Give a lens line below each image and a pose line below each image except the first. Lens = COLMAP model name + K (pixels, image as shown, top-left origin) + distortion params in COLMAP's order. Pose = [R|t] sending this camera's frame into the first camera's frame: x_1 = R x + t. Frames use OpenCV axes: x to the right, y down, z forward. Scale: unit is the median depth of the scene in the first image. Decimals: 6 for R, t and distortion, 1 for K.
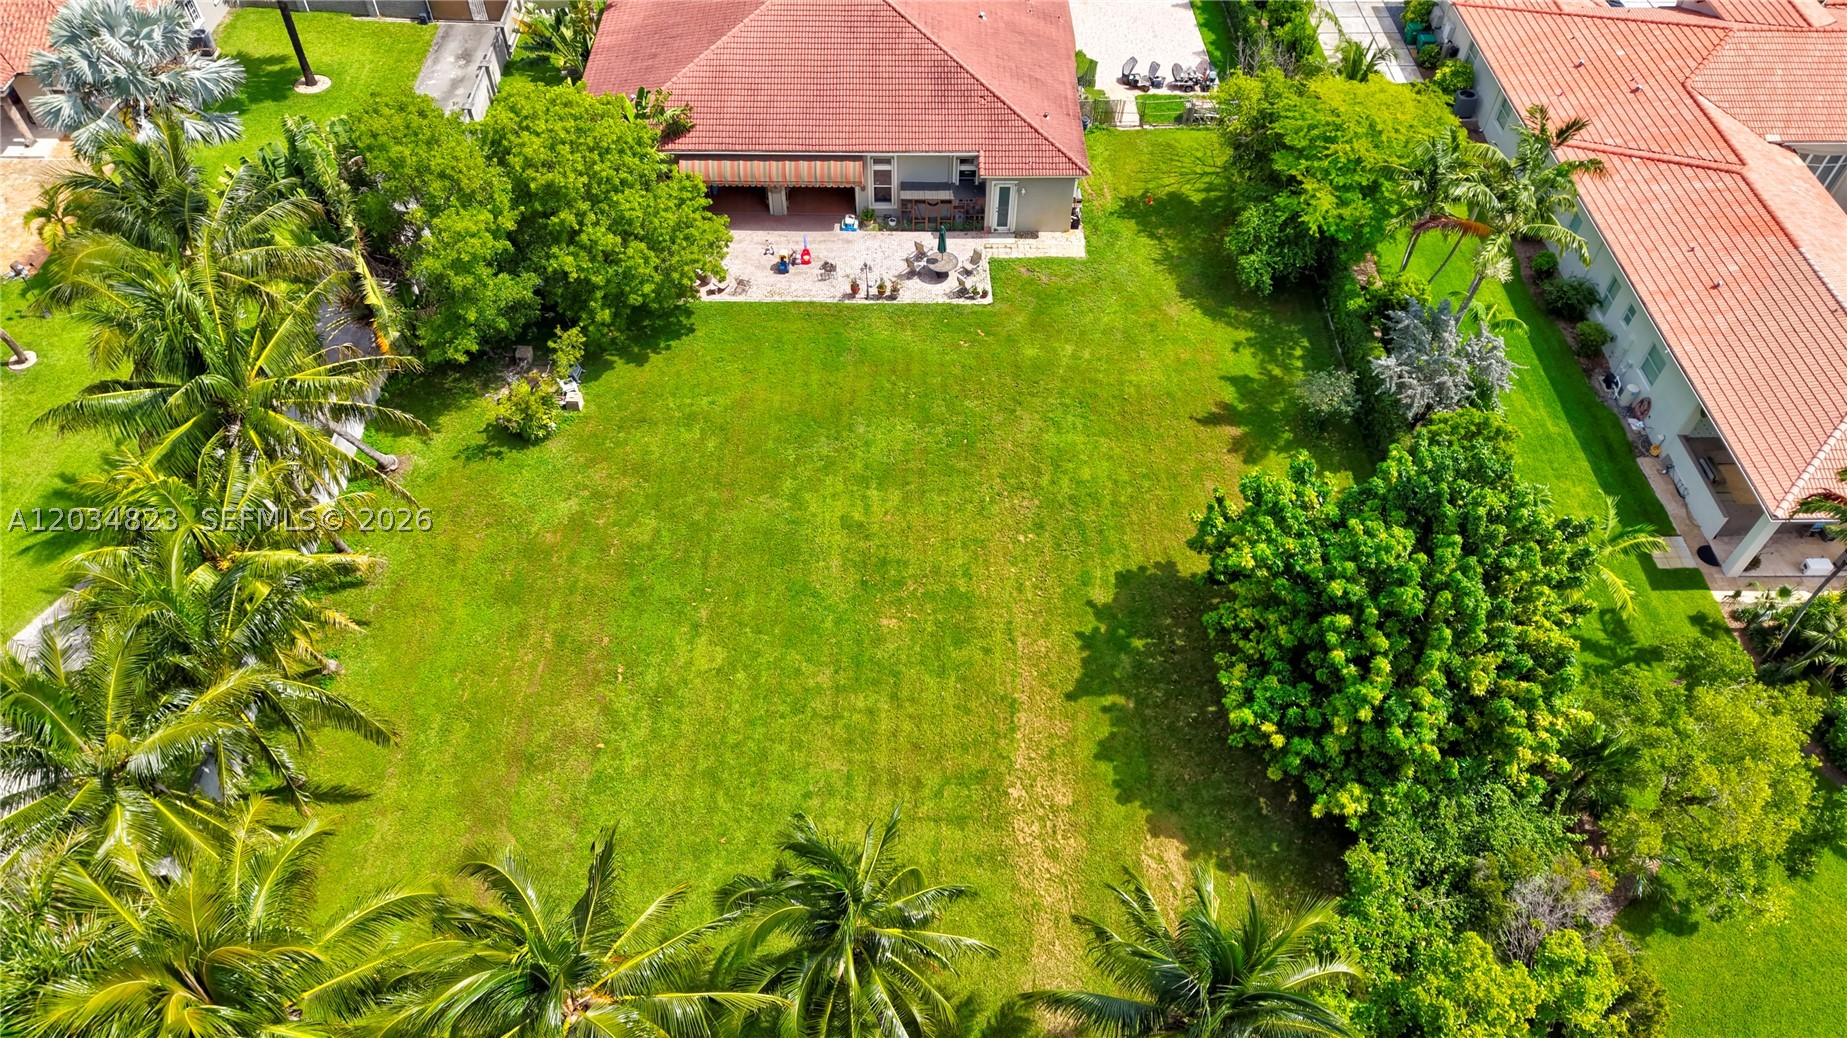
lens RADIAL K [[1237.0, 0, 924.7], [0, 1237.0, 526.7], [0, 0, 1]] dist [0.012345, -0.009347]
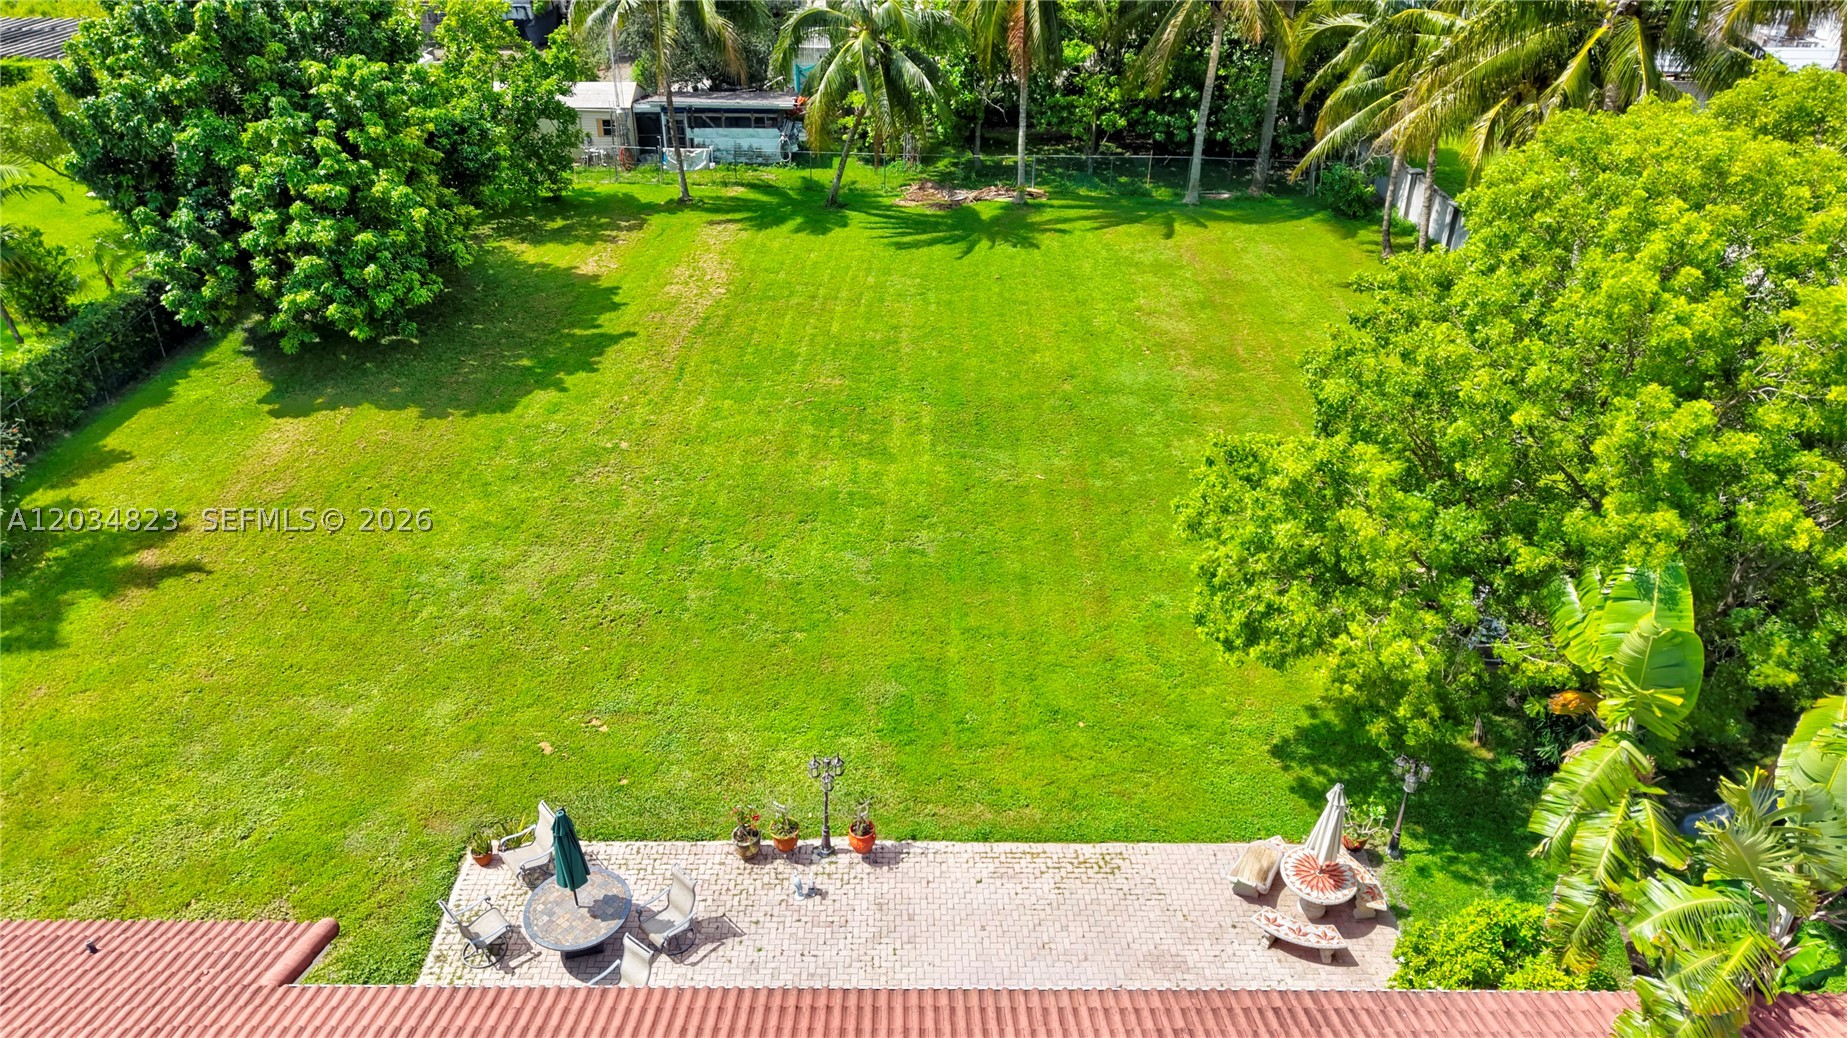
lens RADIAL K [[1231.8, 0, 919.8], [0, 1231.8, 524.7], [0, 0, 1]] dist [0.032768, -0.030538]
pose [[-0.999831, -0.018183, -0.002547, -0.073248], [-0.005472, 0.162679, 0.986664, -0.578146], [-0.017527, 0.986512, -0.162751, 1.023480]]
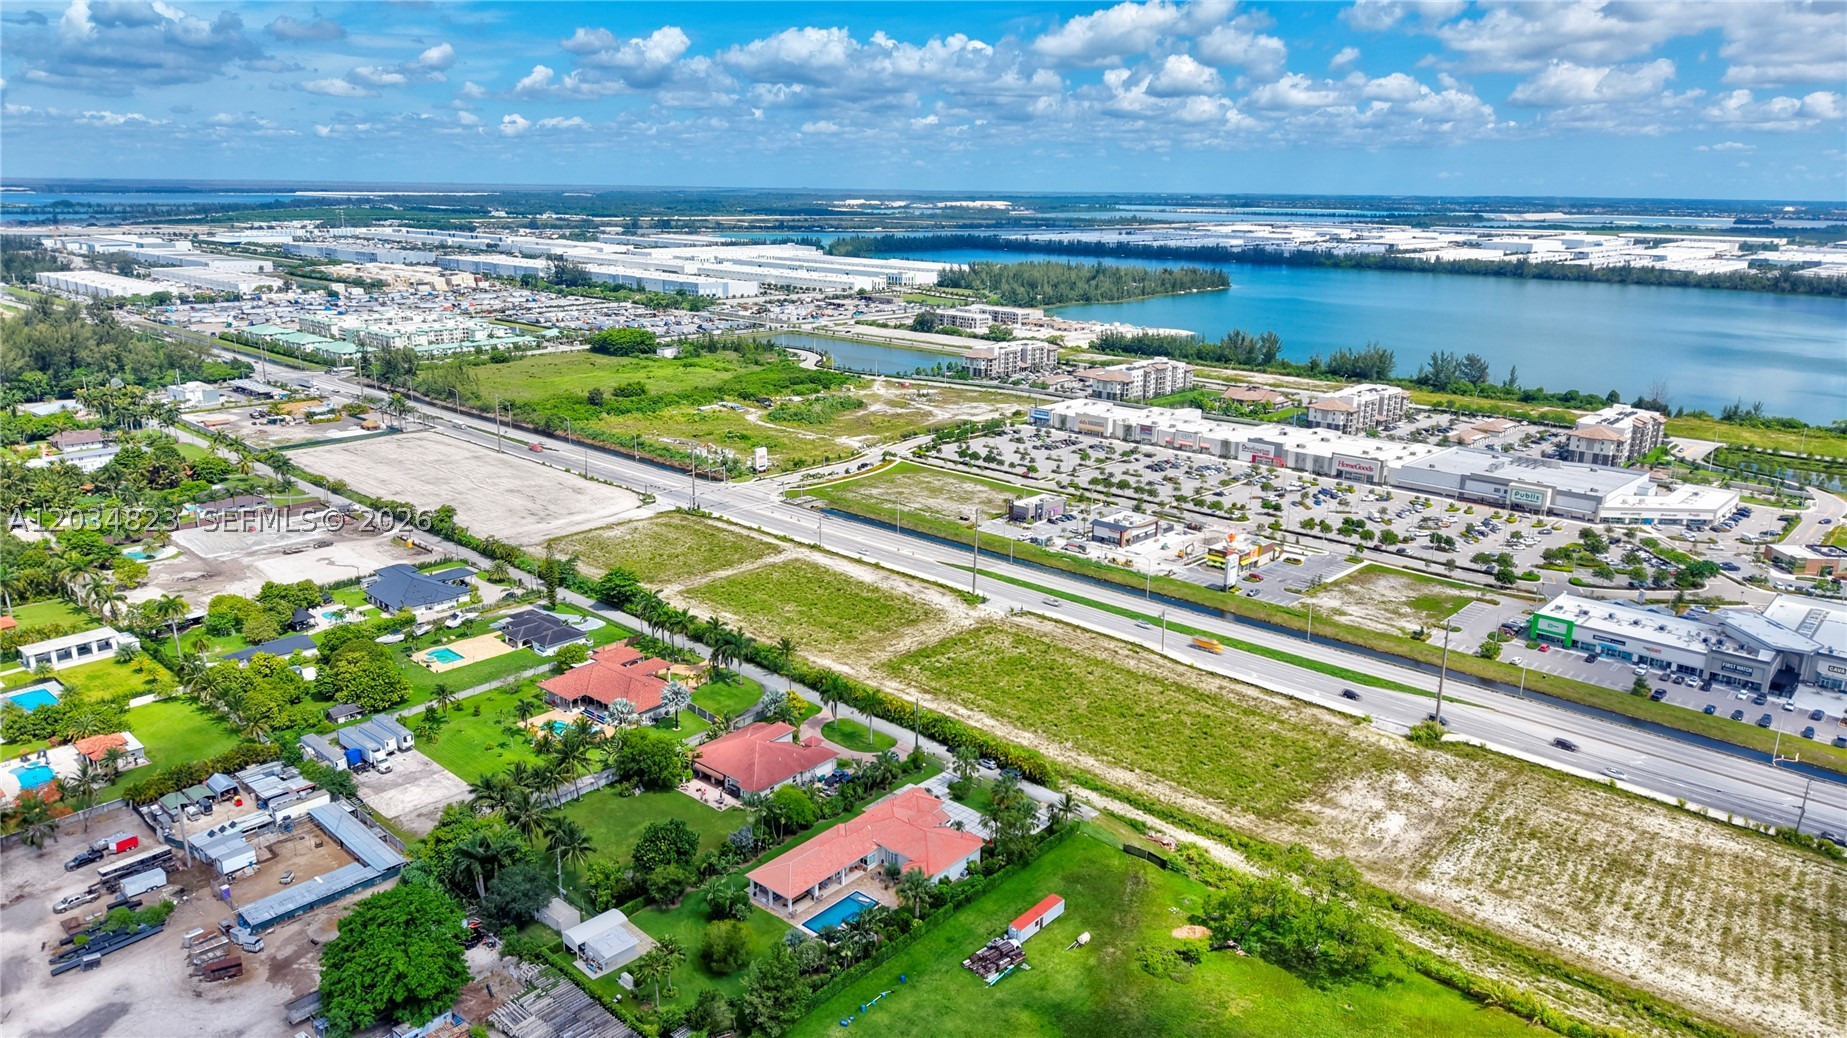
lens RADIAL K [[1232.9, 0, 920.6], [0, 1232.9, 510.7], [0, 0, 1]] dist [0.049959, -0.052715]
pose [[0.755041, 0.165298, -0.634500, 3.317690], [-0.497961, 0.774103, -0.390895, 0.367526], [0.426554, 0.611098, 0.666792, -2.343149]]
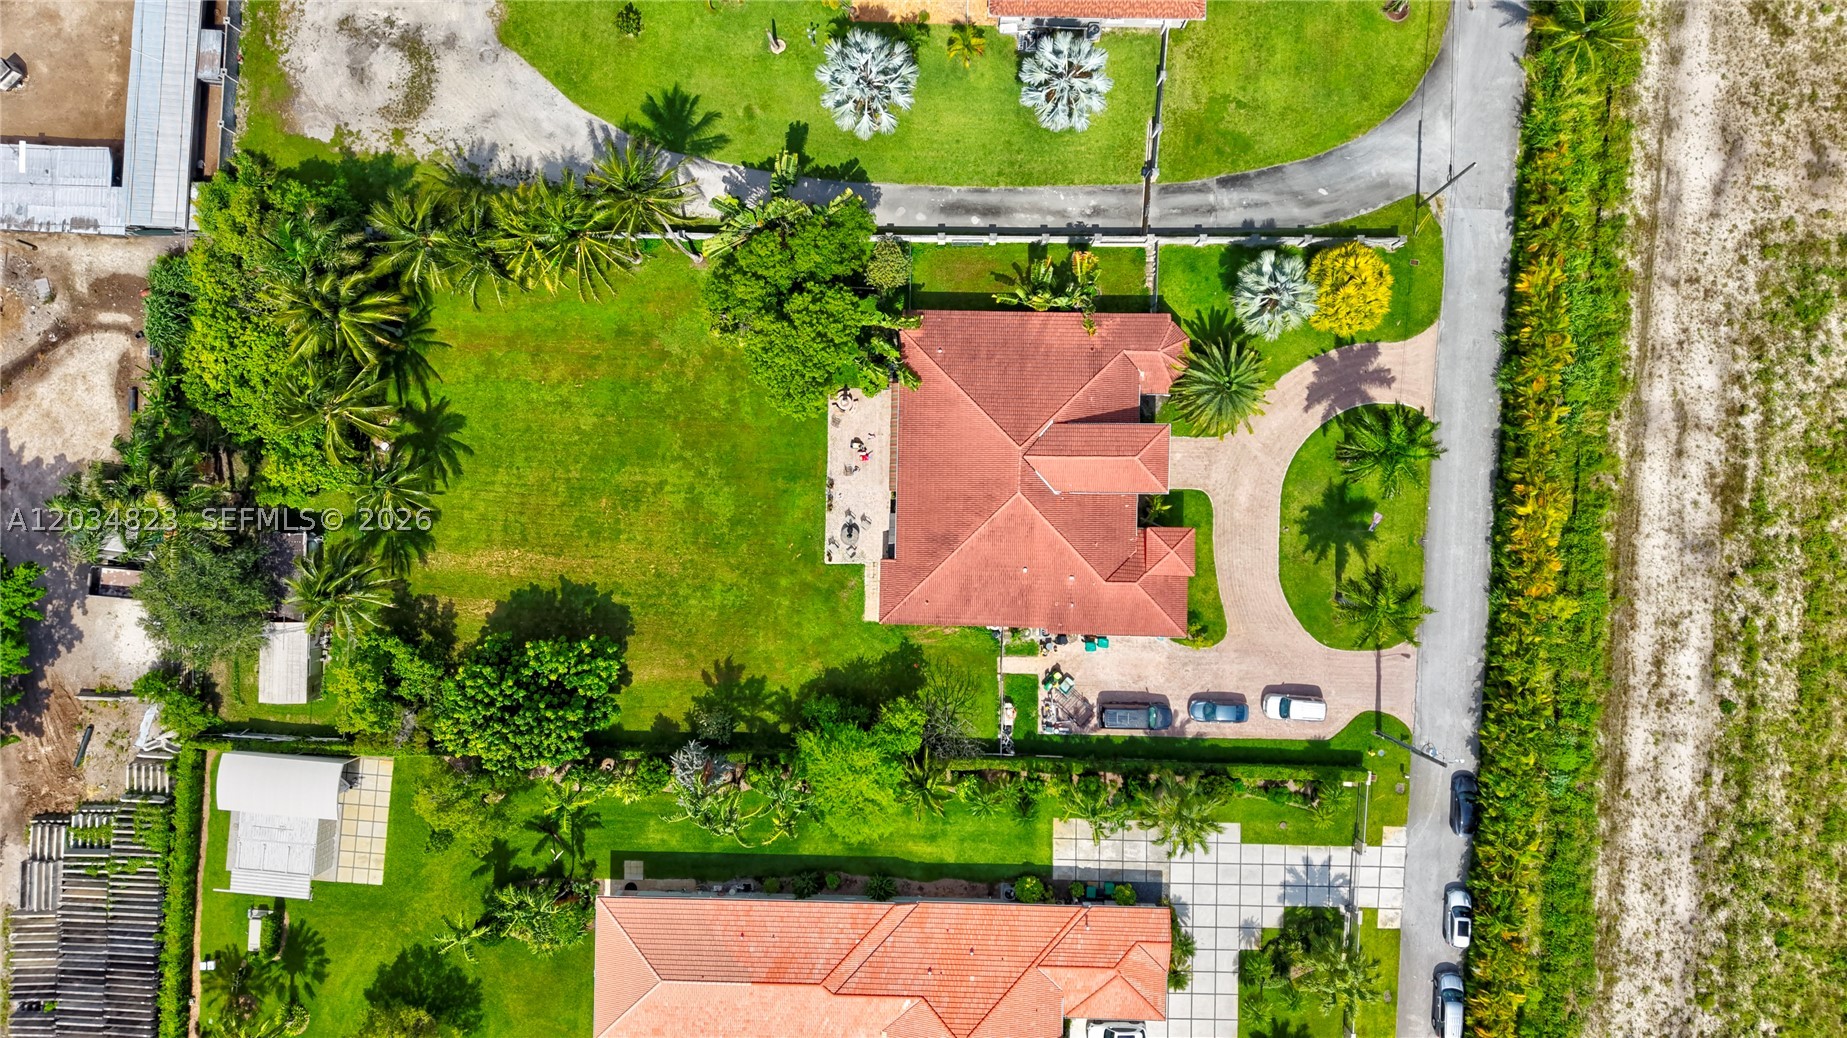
lens RADIAL K [[1231.8, 0, 919.8], [0, 1231.8, 524.7], [0, 0, 1]] dist [0.032768, -0.030538]
pose [[-0.029815, 0.999412, -0.016957, 0.026509], [-0.747102, -0.011011, 0.664618, -1.530197], [0.664040, 0.032484, 0.746991, -0.234685]]
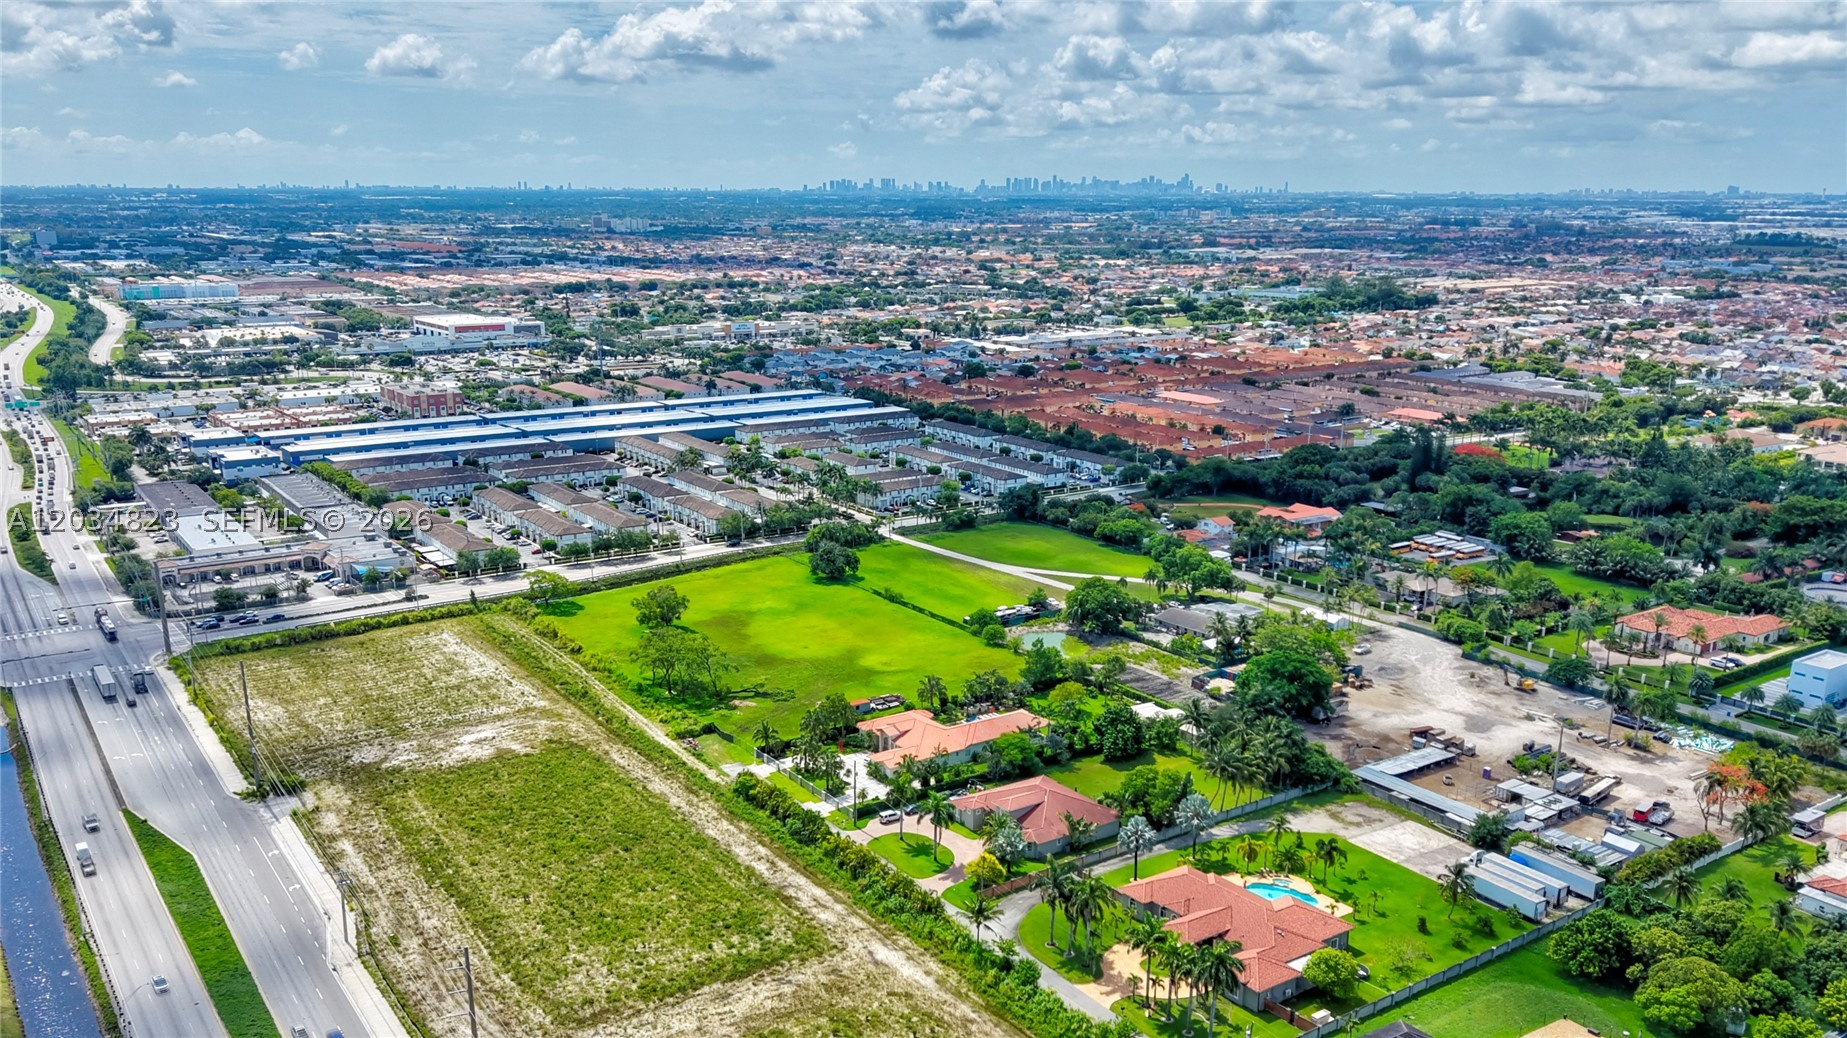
lens RADIAL K [[1528.3, 0, 922.4], [0, 1528.3, 637.7], [0, 0, 1]] dist [0.192164, -0.496167]
pose [[-0.576822, -0.247338, 0.778524, -3.935544], [0.609477, 0.504253, 0.611773, -4.345840], [-0.543889, 0.827377, -0.140117, 1.690213]]
